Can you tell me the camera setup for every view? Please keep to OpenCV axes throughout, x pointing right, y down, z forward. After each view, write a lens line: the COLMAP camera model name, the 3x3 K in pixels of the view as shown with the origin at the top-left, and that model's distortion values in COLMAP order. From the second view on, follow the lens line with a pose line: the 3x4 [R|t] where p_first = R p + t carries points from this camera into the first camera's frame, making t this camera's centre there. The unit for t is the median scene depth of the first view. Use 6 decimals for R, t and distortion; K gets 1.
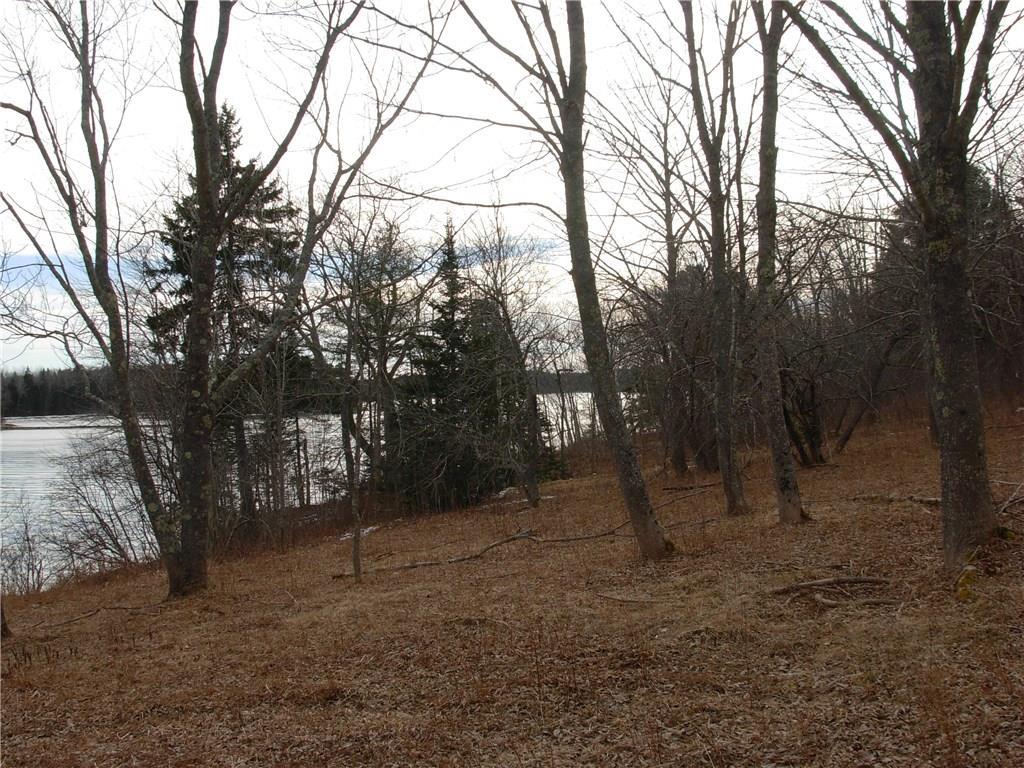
lens RADIAL K [[1156.7, 0, 513.6], [0, 1156.7, 384.7], [0, 0, 1]] dist [-0.184123, 0.000000]
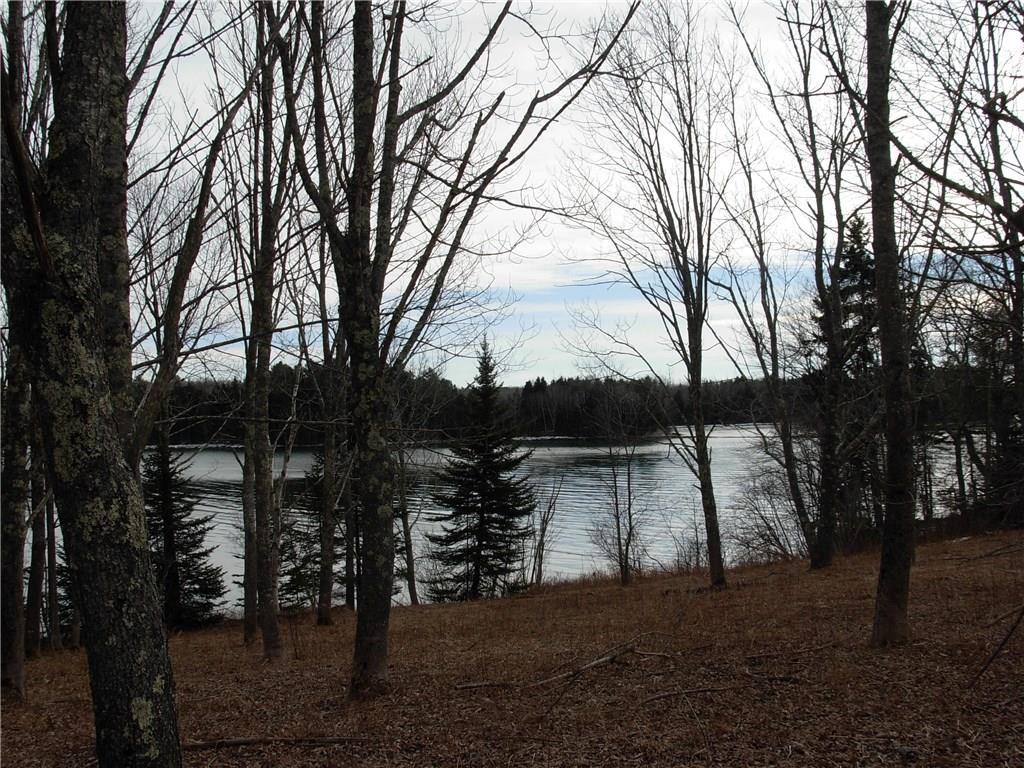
lens RADIAL K [[1156.7, 0, 493.2], [0, 1156.7, 391.6], [0, 0, 1]] dist [-0.184123, 0.000000]
pose [[0.836867, 0.003458, -0.547395, 0.133087], [-0.003917, 0.999992, 0.000328, -0.047802], [0.547392, 0.001869, 0.836874, -0.402060]]
